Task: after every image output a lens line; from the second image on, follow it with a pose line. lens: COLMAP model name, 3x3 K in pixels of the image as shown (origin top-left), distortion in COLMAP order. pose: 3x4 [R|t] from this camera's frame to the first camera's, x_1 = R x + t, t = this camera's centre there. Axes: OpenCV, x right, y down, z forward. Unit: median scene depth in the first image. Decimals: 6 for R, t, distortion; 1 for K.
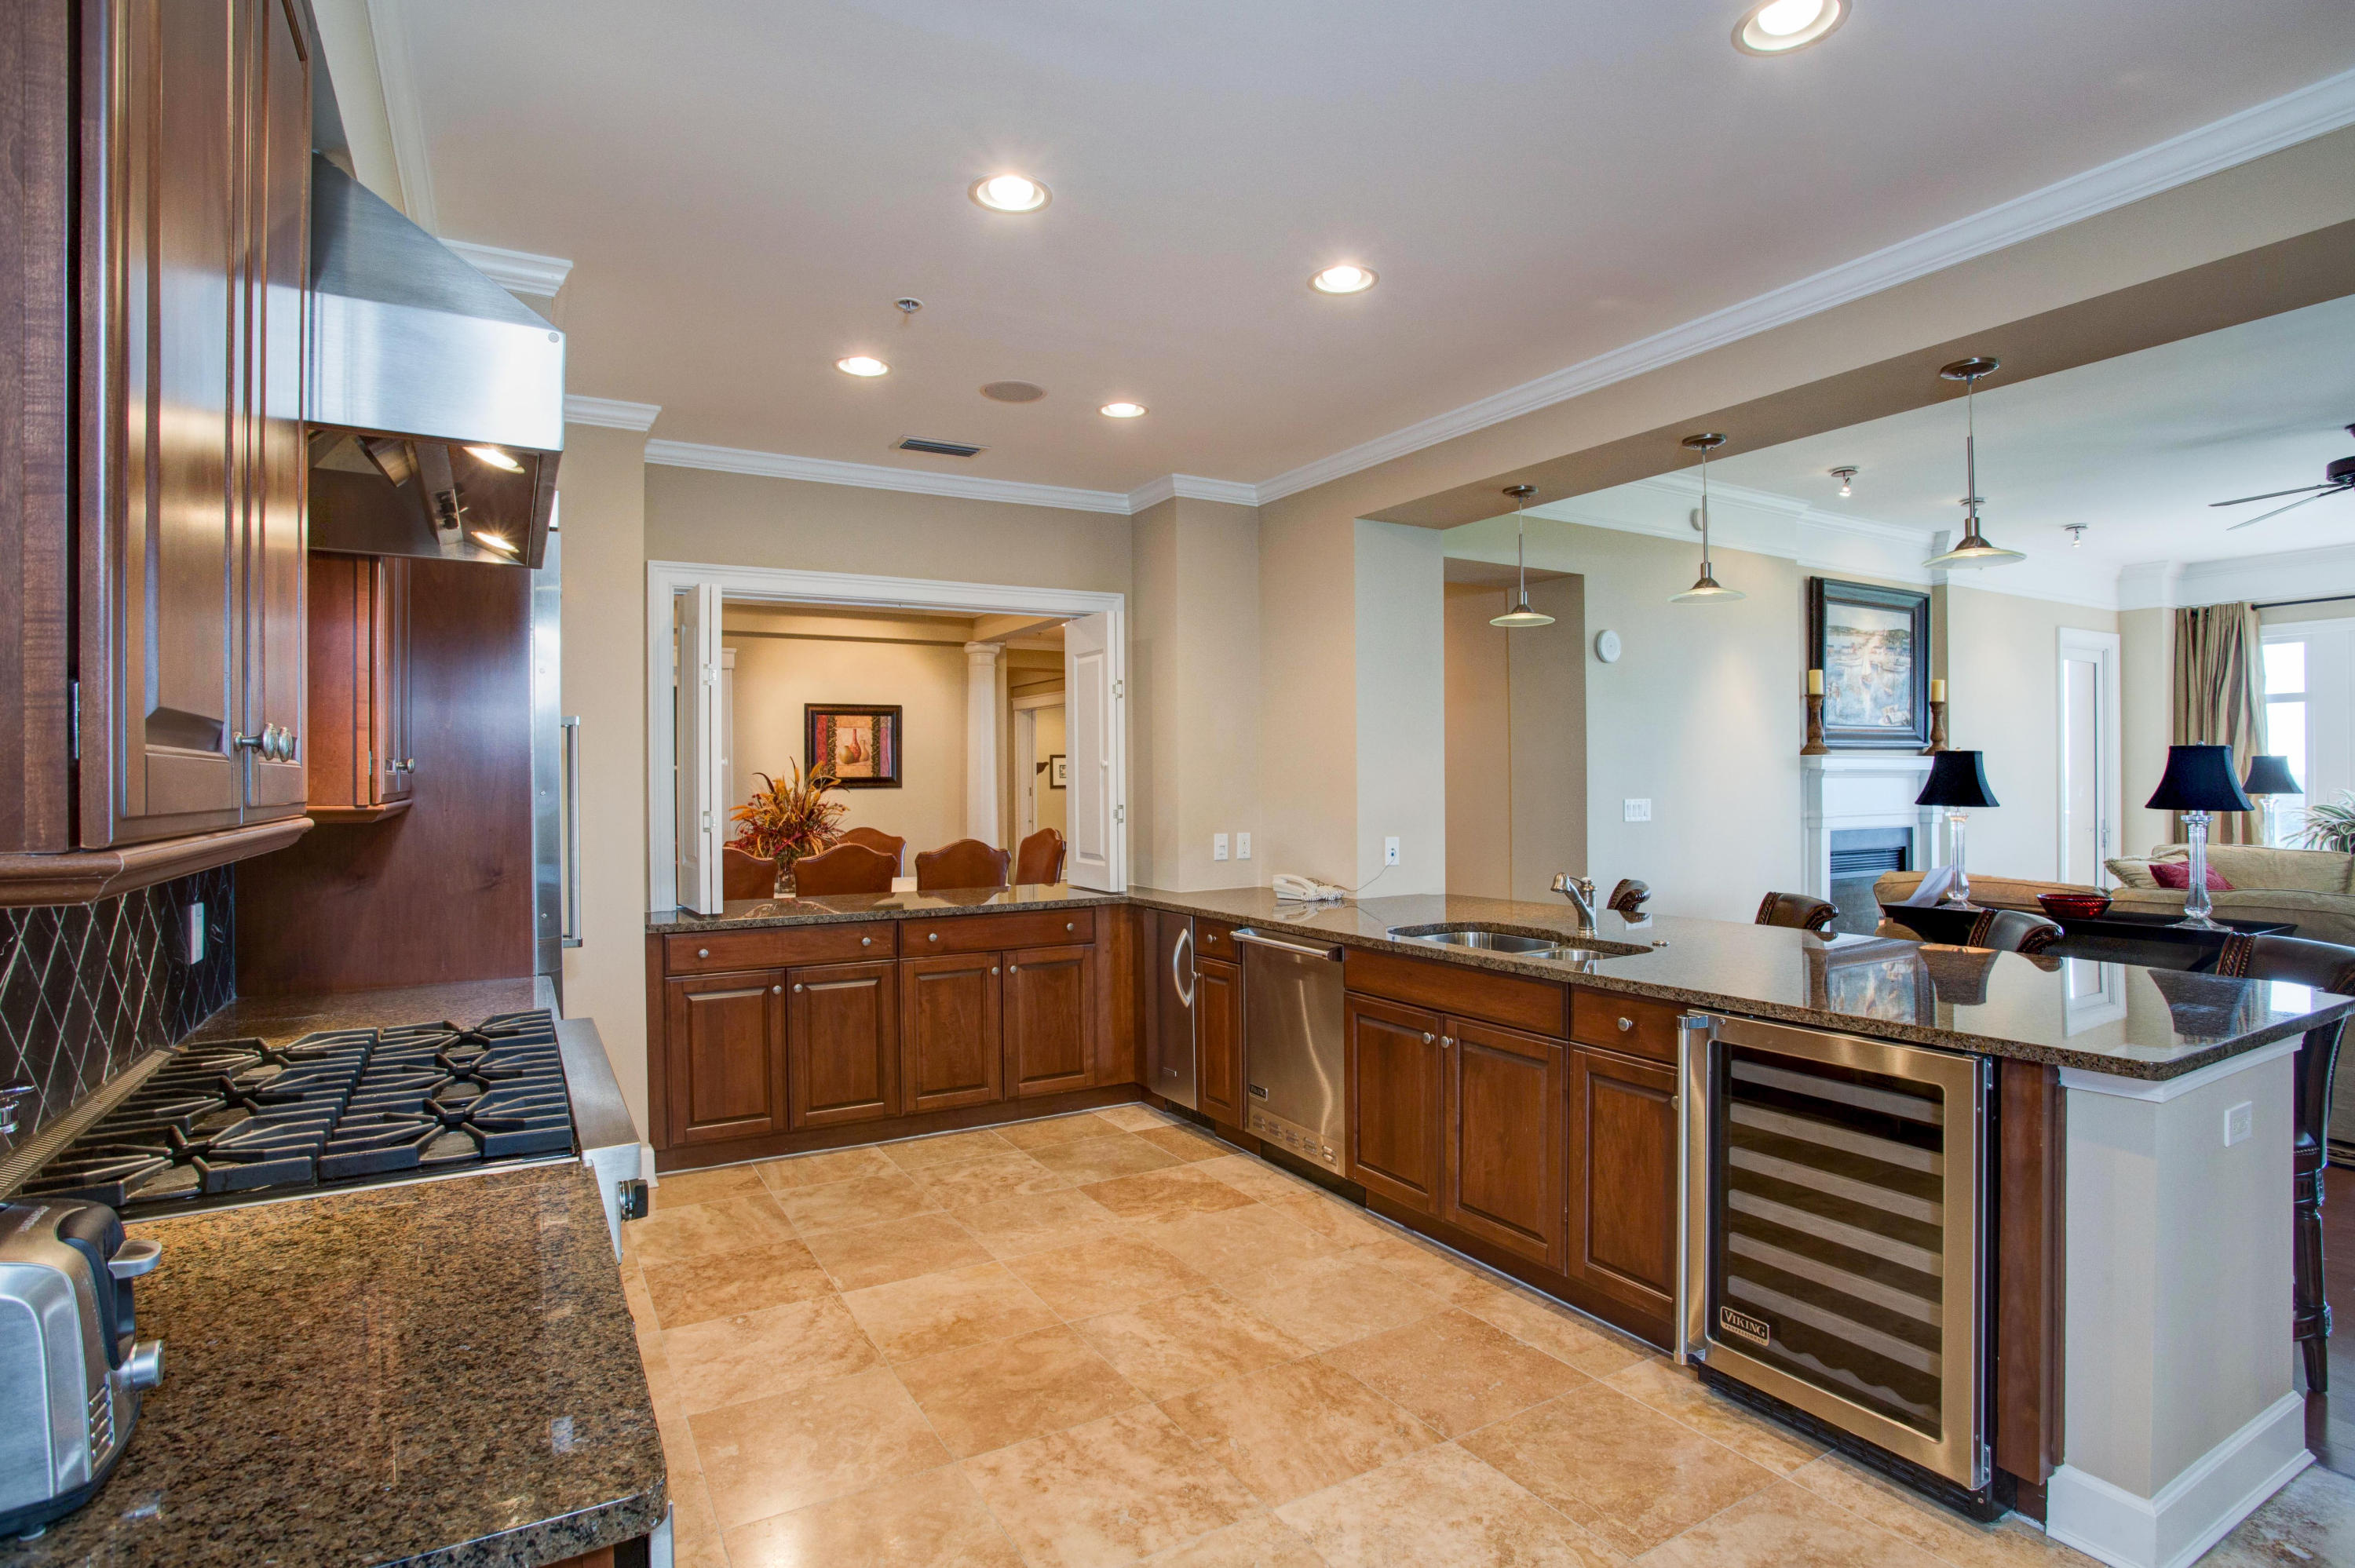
lens RADIAL K [[1177.0, 0, 1173.1], [0, 1177.0, 779.6], [0, 0, 1]] dist [-0.079055, 0.038732]
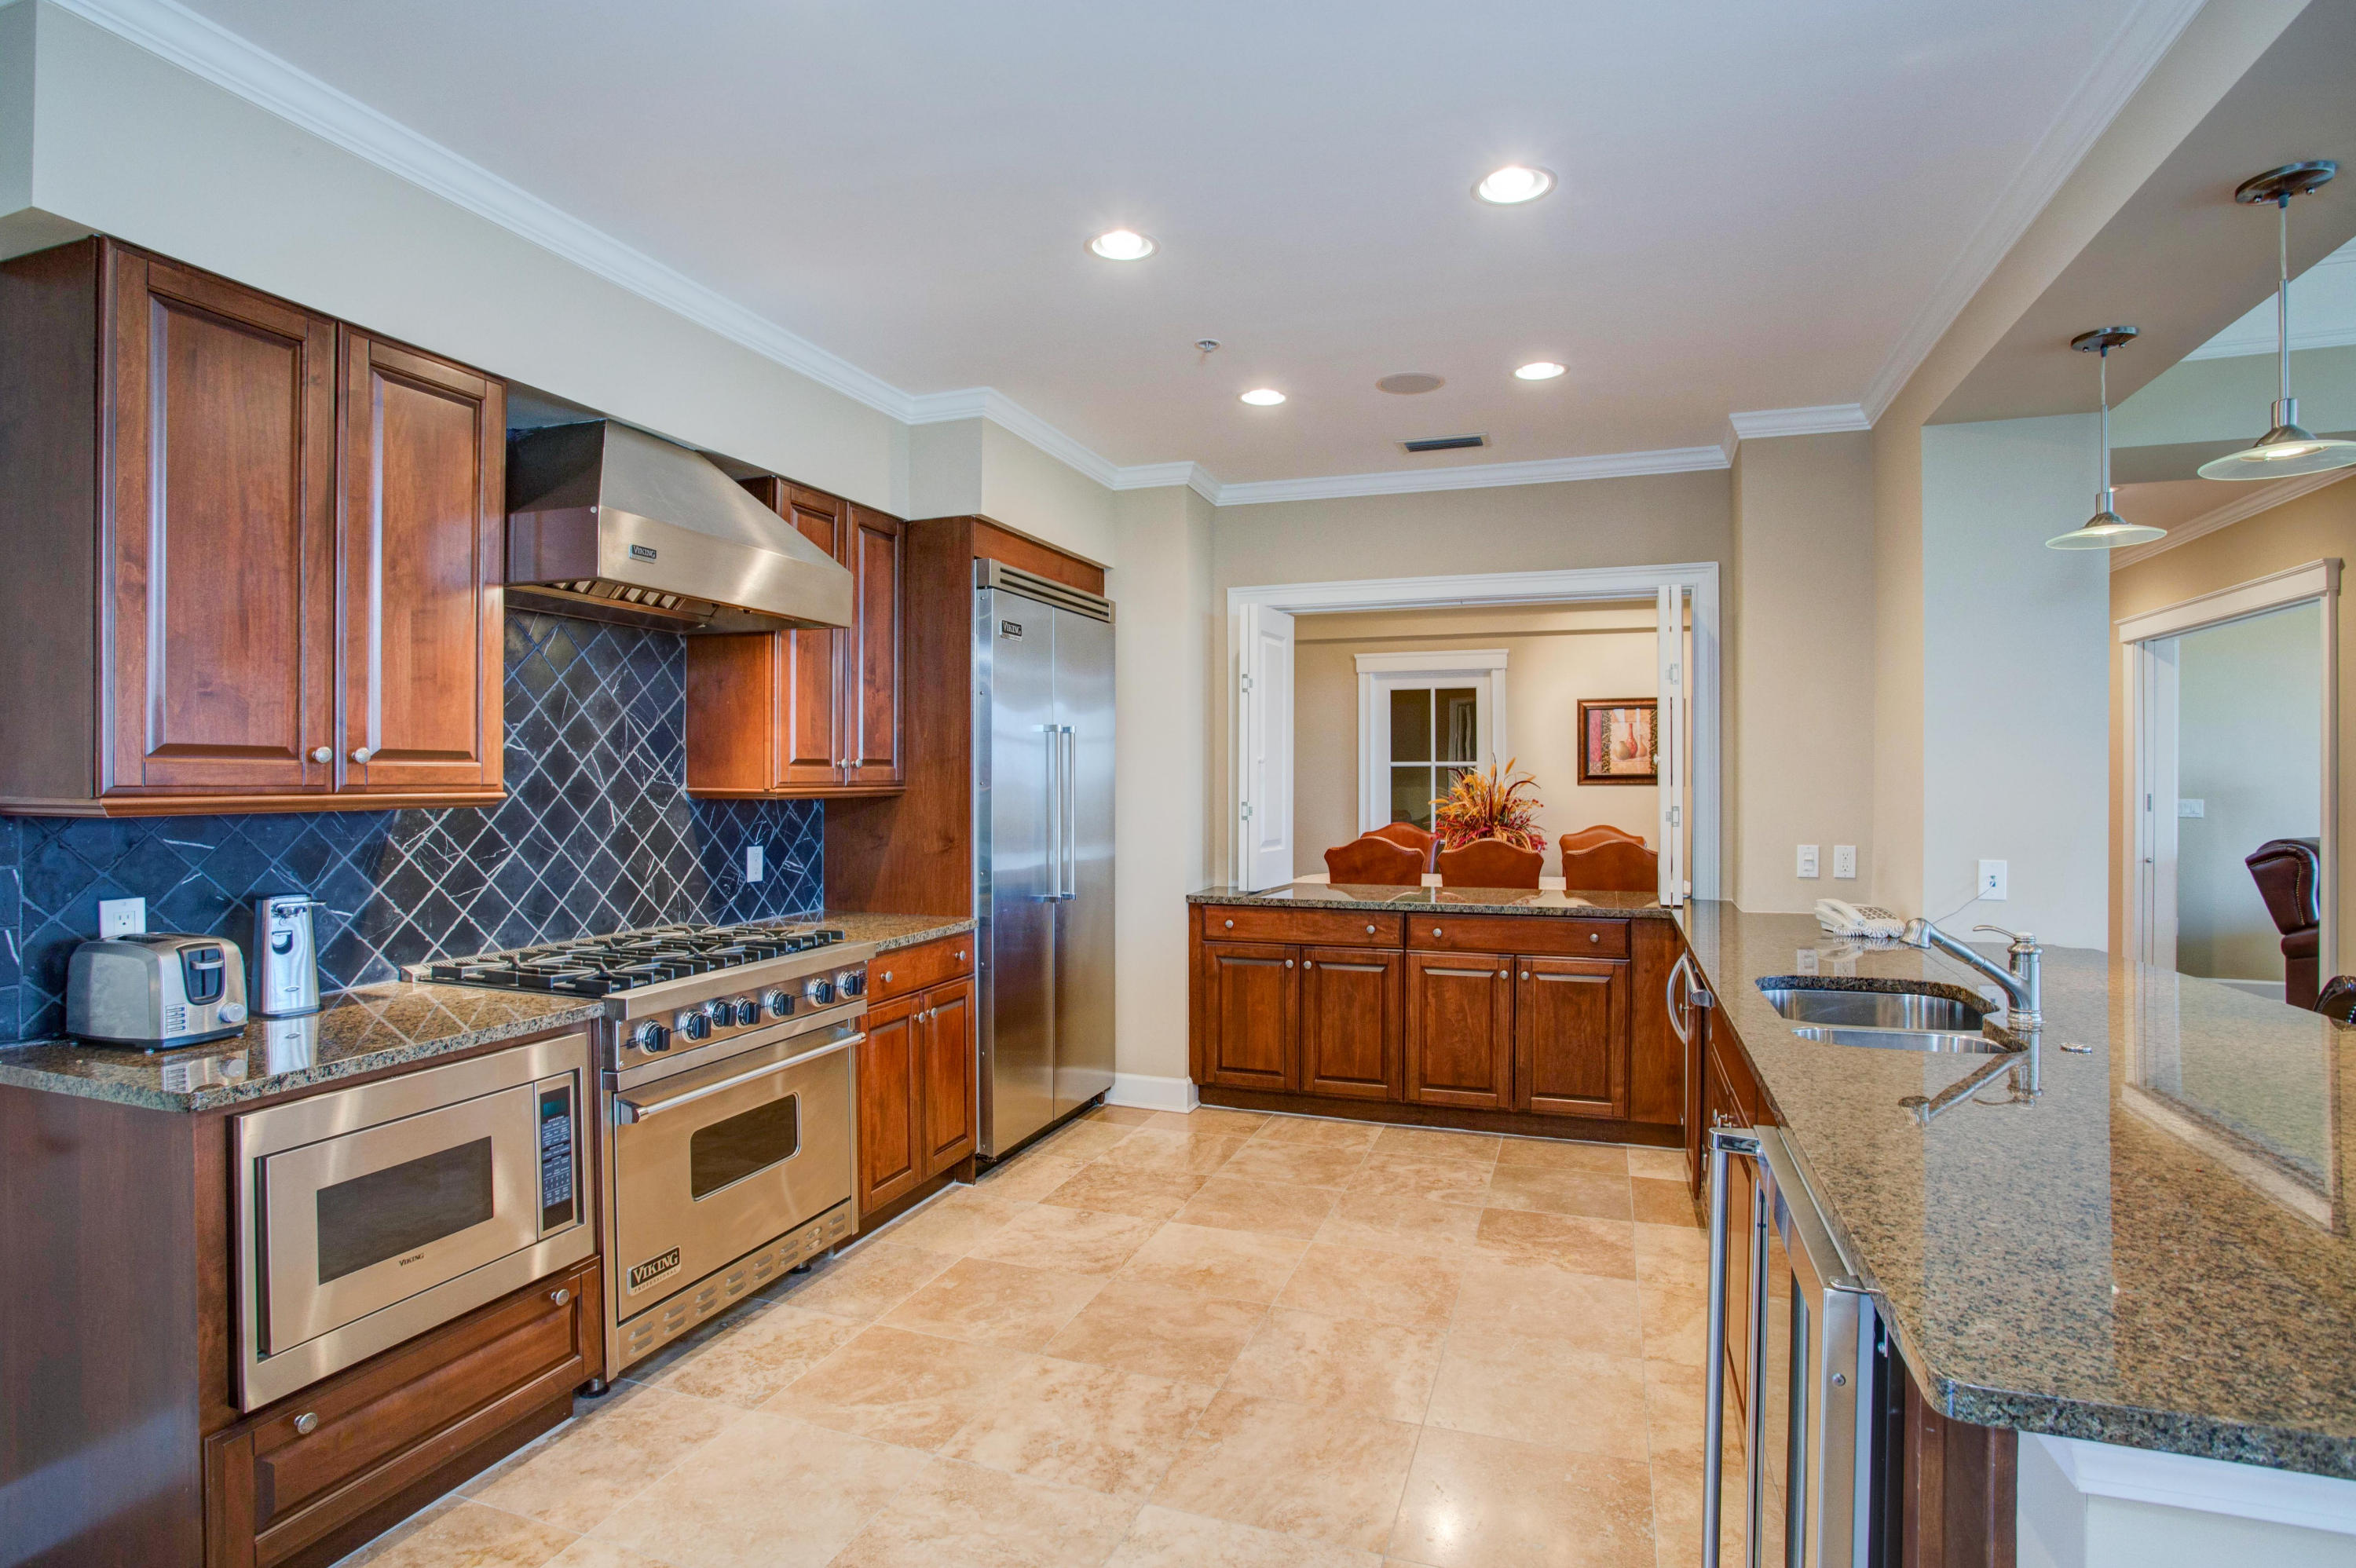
lens RADIAL K [[1177.5, 0, 1173.6], [0, 1177.5, 779.6], [0, 0, 1]] dist [-0.079055, 0.038732]
pose [[0.643935, 0.007451, -0.765044, 0.443333], [-0.004787, 0.999972, 0.005711, -0.001249], [0.765066, -0.000015, 0.643952, 0.190257]]
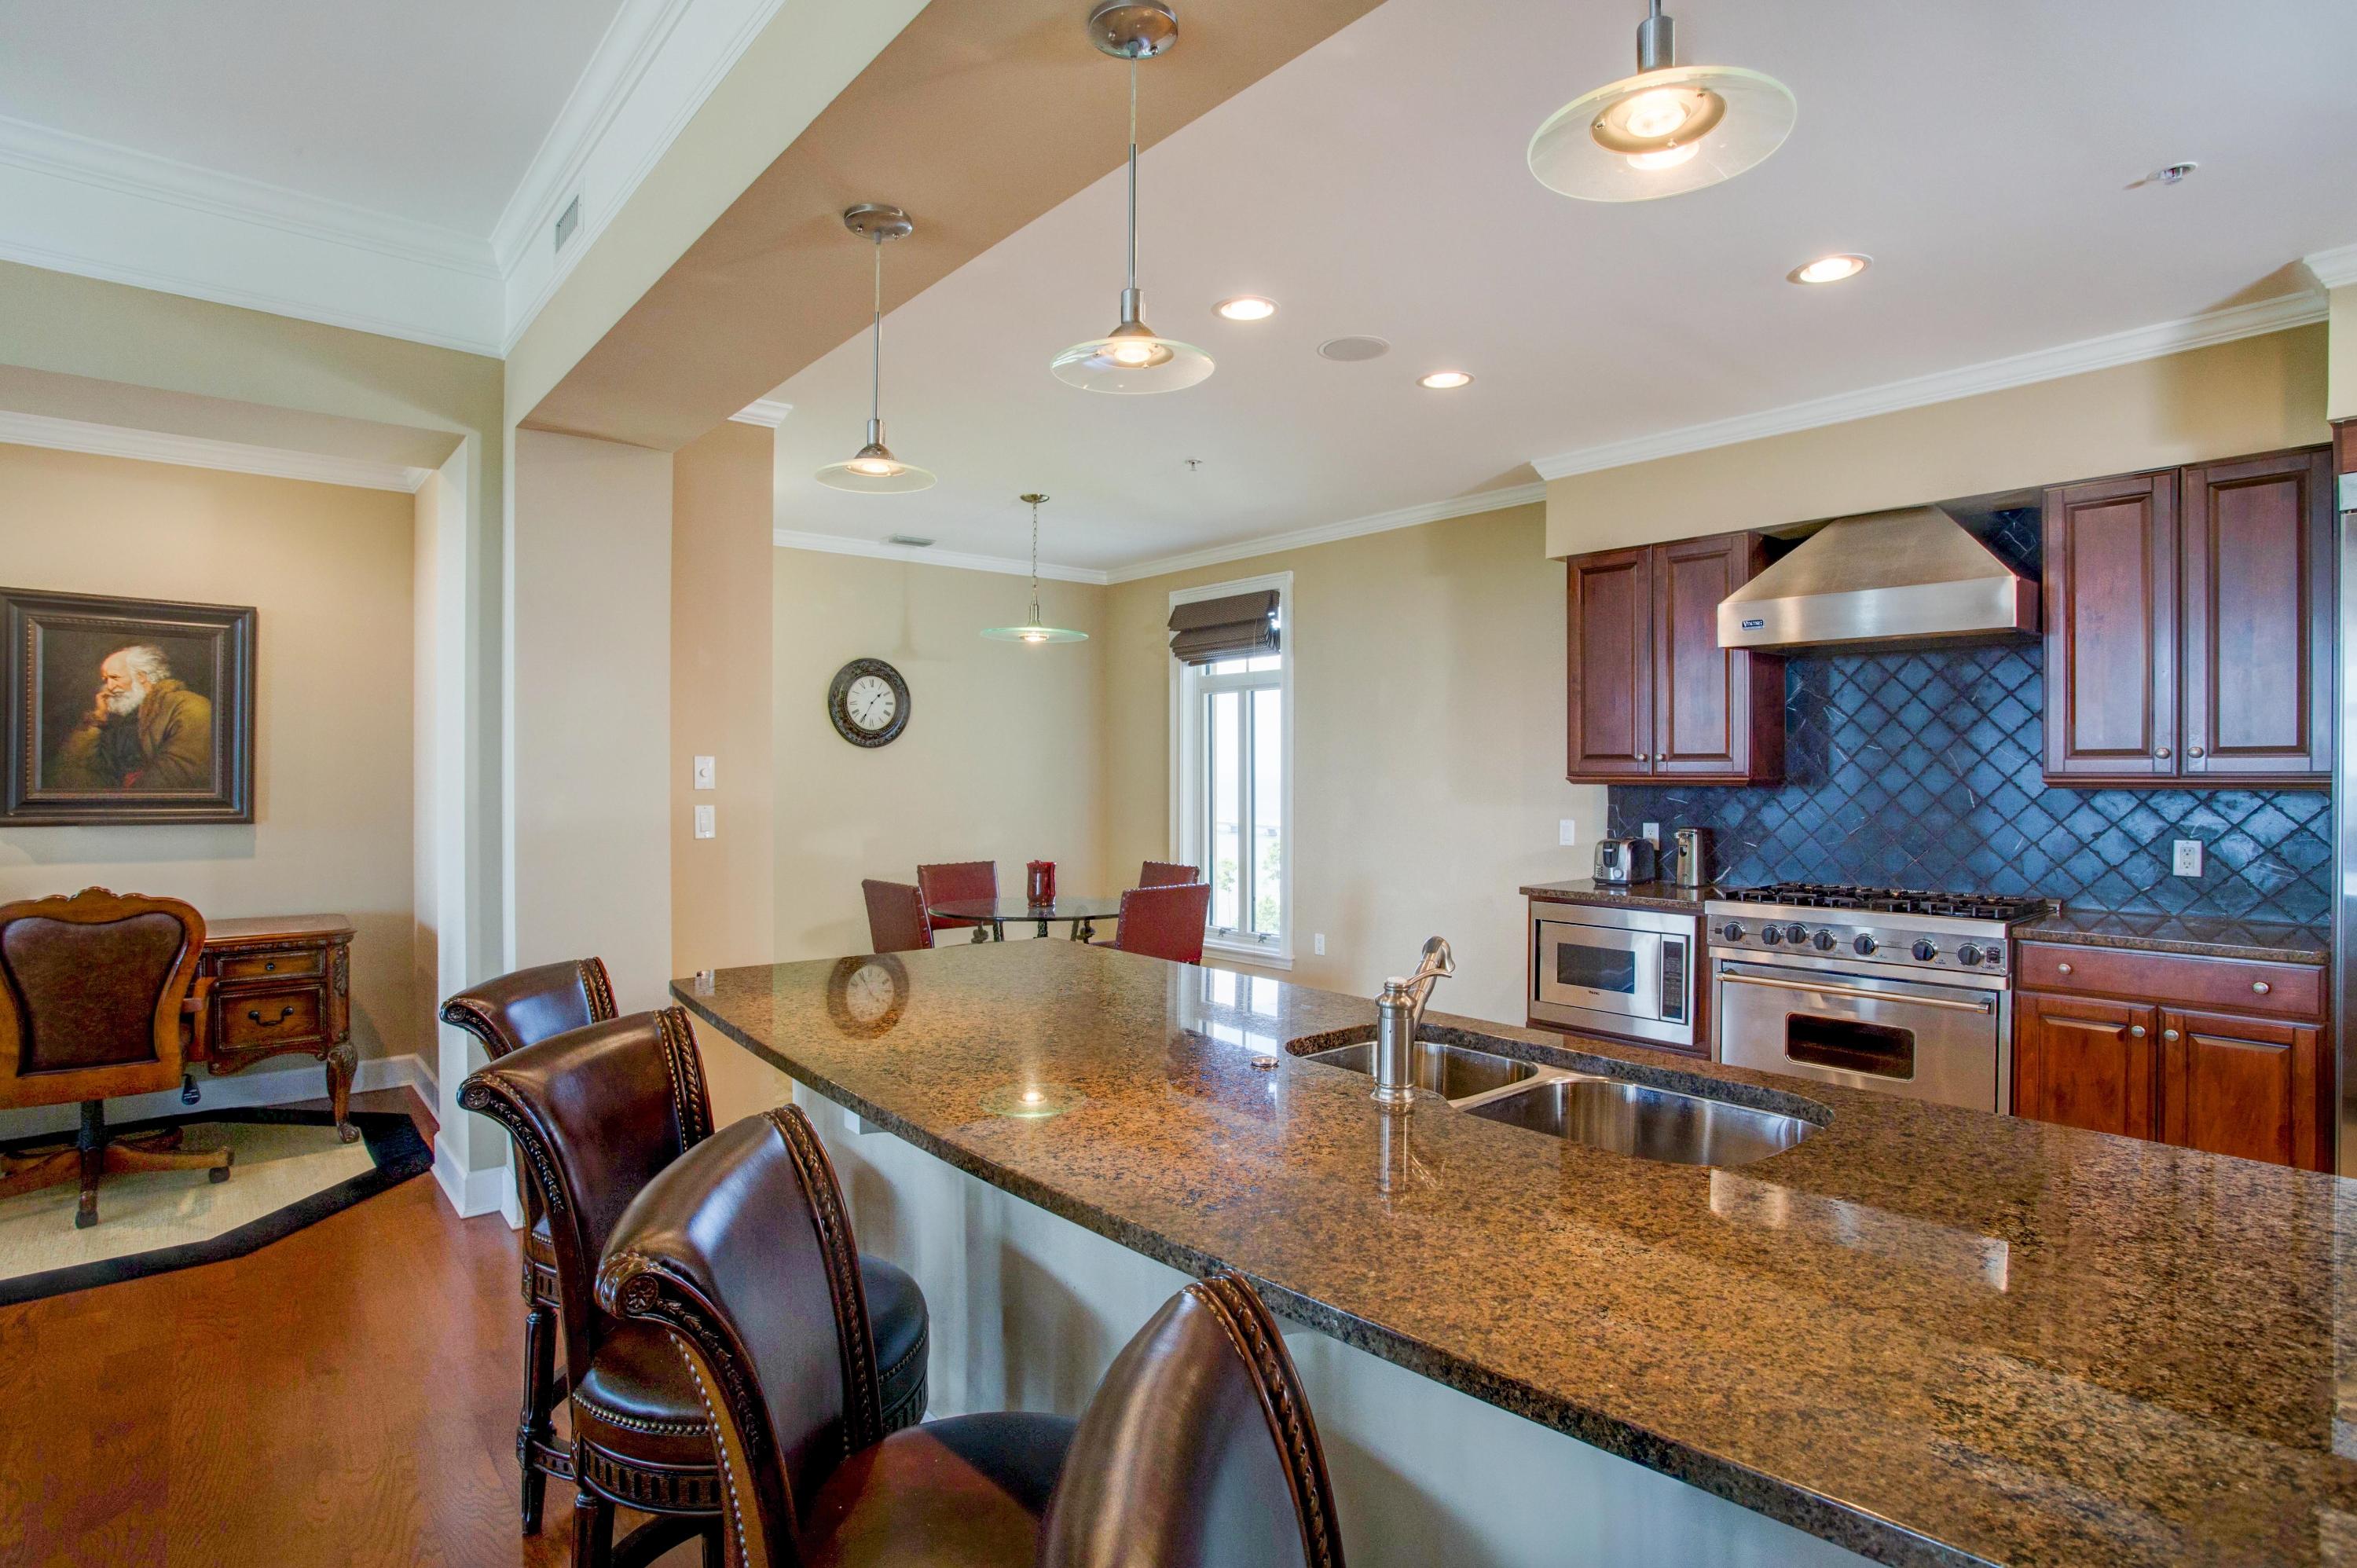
lens RADIAL K [[1178.1, 0, 1174.1], [0, 1178.1, 779.6], [0, 0, 1]] dist [-0.079055, 0.038732]
pose [[-0.981310, 0.007268, -0.192298, 0.445655], [0.005625, 0.999943, 0.009087, 0.000691], [0.192353, 0.007835, -0.981295, 1.199504]]
